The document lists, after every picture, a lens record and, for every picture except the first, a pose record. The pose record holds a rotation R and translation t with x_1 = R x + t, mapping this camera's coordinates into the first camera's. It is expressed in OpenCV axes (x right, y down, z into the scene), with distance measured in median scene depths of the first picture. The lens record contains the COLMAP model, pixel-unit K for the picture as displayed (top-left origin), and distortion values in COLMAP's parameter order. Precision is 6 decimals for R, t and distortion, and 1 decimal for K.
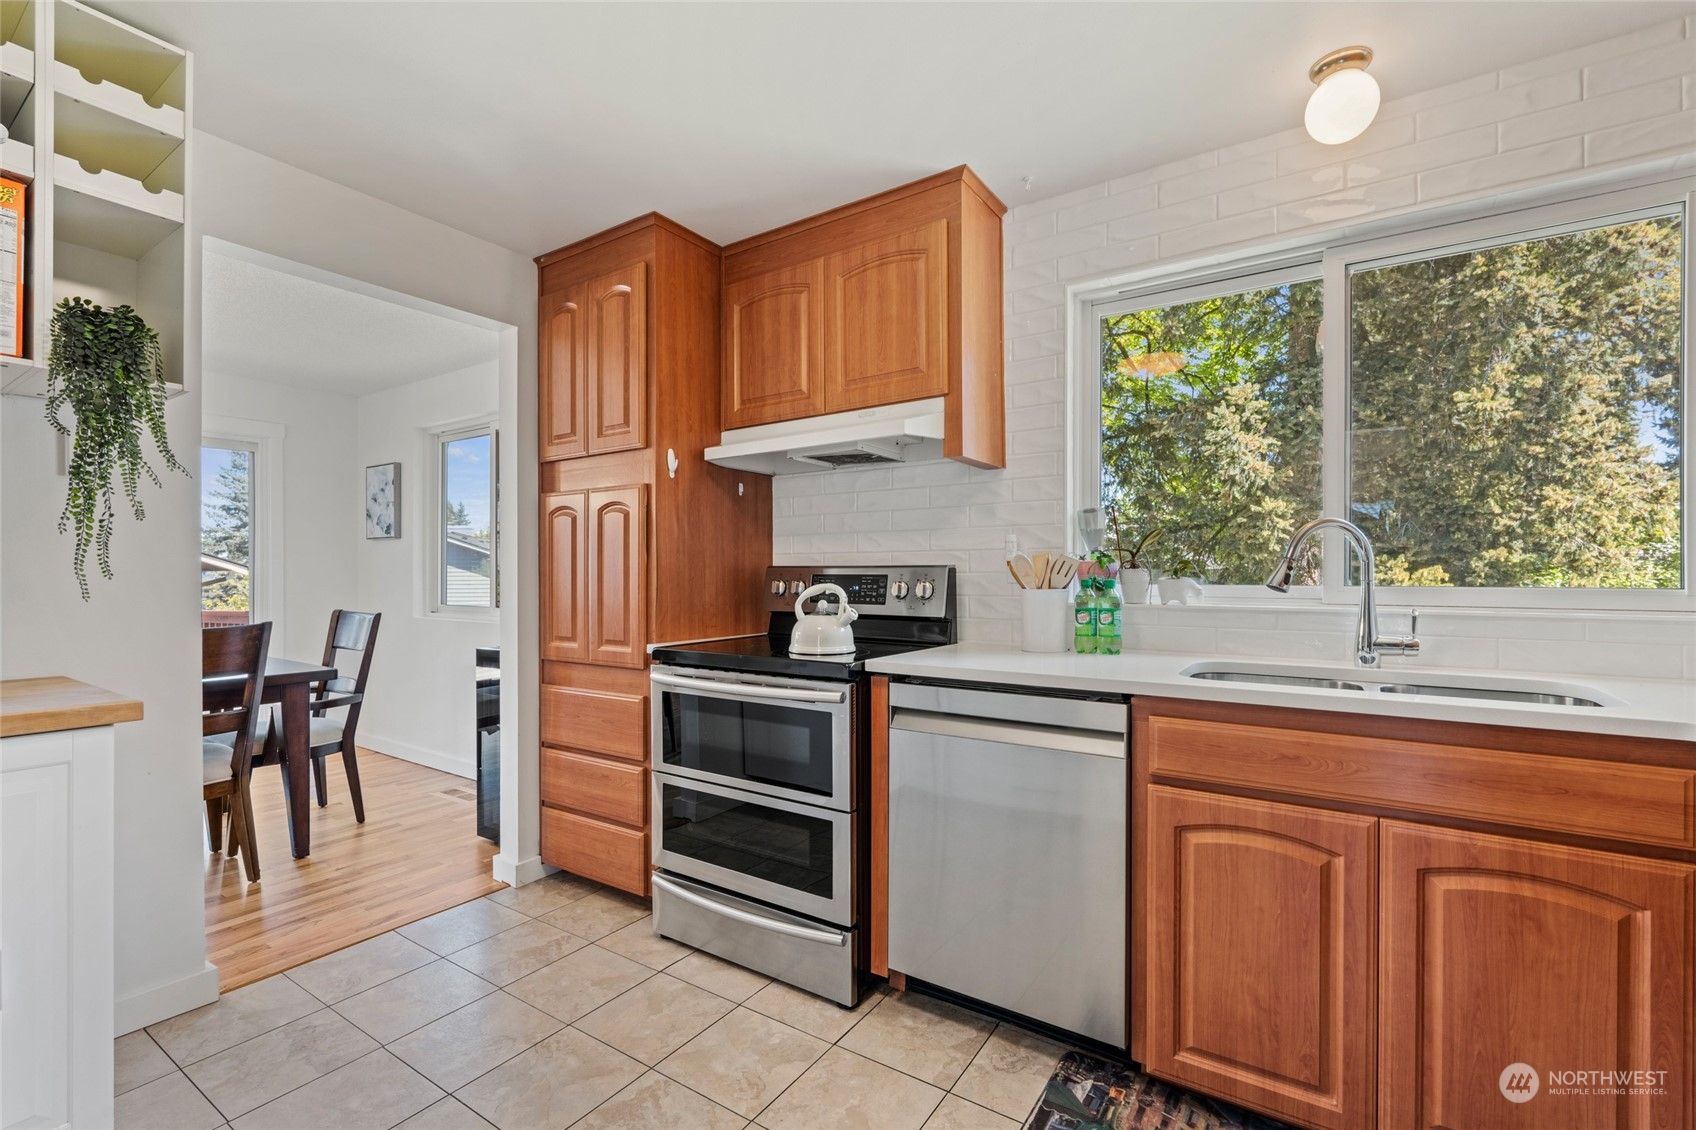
lens RADIAL K [[740.9, 0, 848.9], [0, 740.9, 572.2], [0, 0, 1]] dist [0.001071, 0.000246]
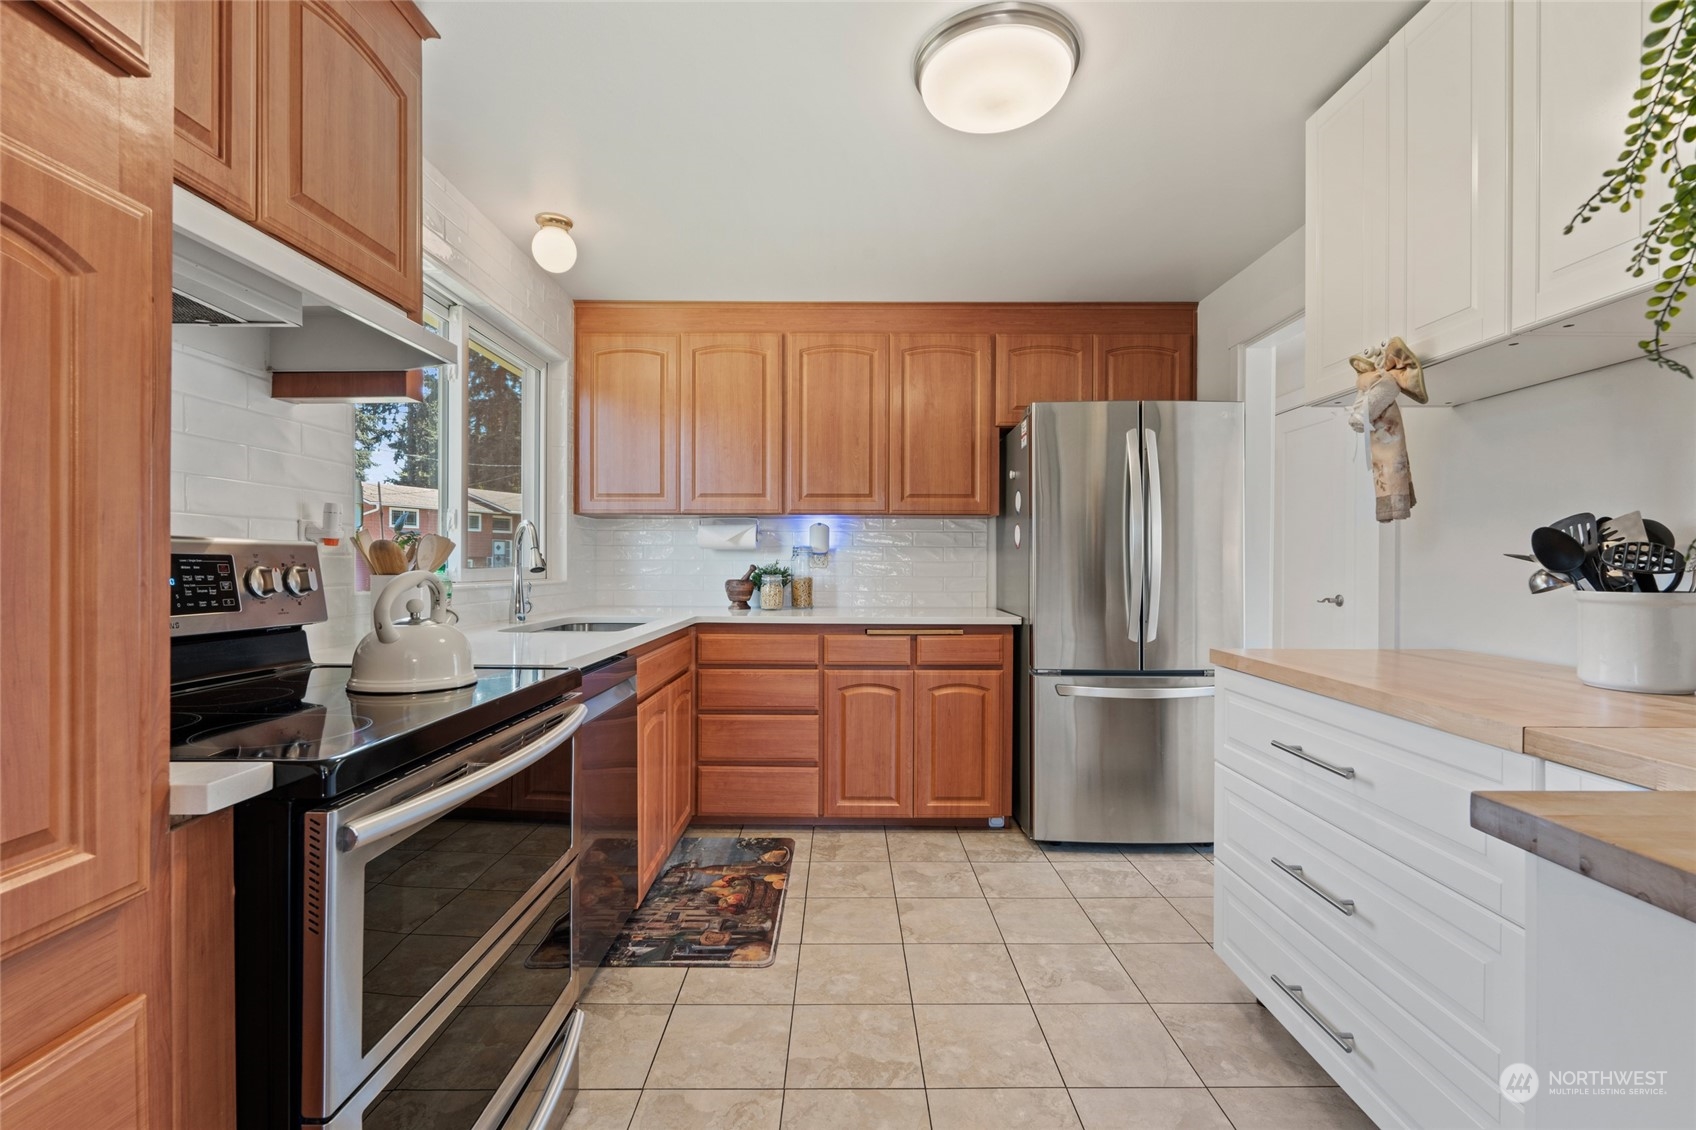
lens RADIAL K [[740.9, 0, 848.1], [0, 740.9, 566.9], [0, 0, 1]] dist [0.001071, 0.000246]
pose [[-0.552572, 0.000624, 0.833465, -0.910610], [-0.003185, 0.999991, -0.002860, 0.016852], [-0.833459, -0.004235, -0.552565, 1.309374]]
